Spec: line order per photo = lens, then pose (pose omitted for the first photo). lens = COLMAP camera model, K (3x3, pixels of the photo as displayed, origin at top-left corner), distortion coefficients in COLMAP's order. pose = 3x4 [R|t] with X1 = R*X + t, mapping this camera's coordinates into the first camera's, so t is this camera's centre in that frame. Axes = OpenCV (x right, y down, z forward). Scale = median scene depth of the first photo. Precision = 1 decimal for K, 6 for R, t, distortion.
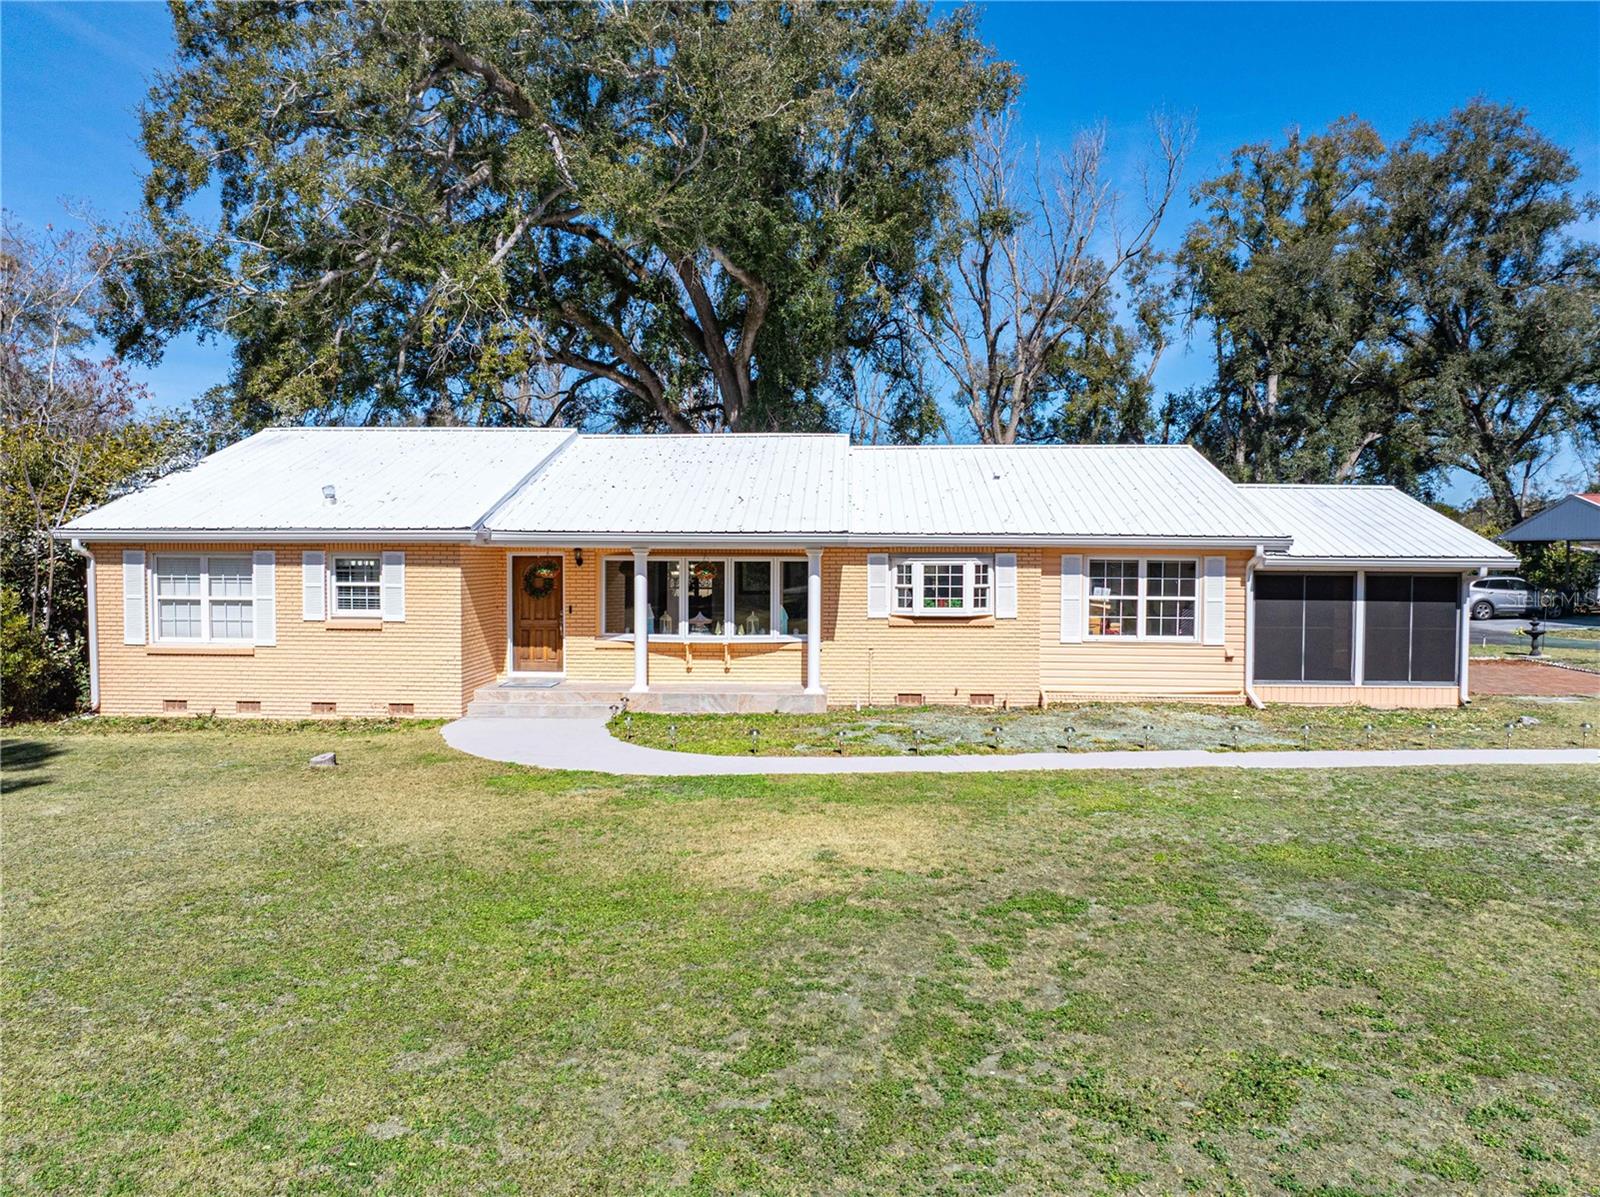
lens RADIAL K [[1136.3, 0, 785.9], [0, 1136.3, 595.3], [0, 0, 1]] dist [-0.047016, 0.018429]
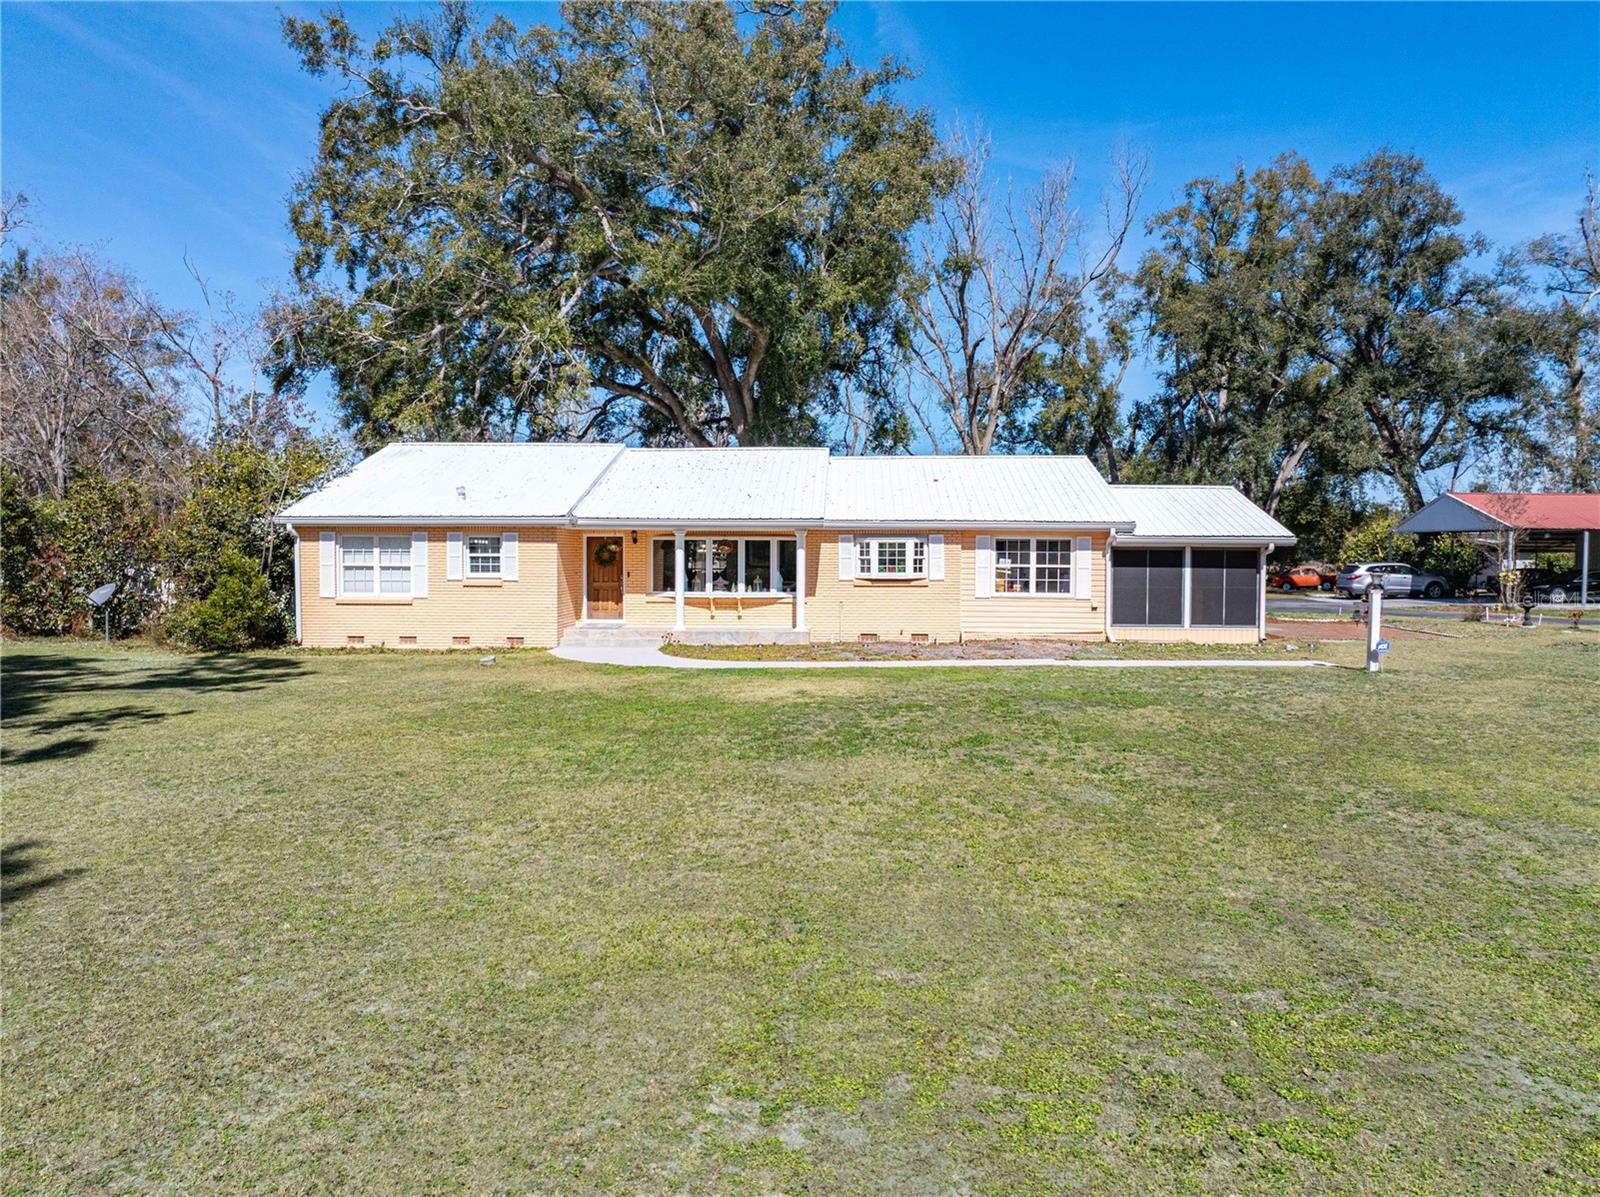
lens RADIAL K [[1136.3, 0, 791.2], [0, 1136.3, 603.1], [0, 0, 1]] dist [-0.047016, 0.018429]
pose [[0.999986, -0.000971, 0.005162, 0.005065], [0.000934, 0.999974, 0.007084, 0.038115], [-0.005169, -0.007079, 0.999962, -0.412461]]
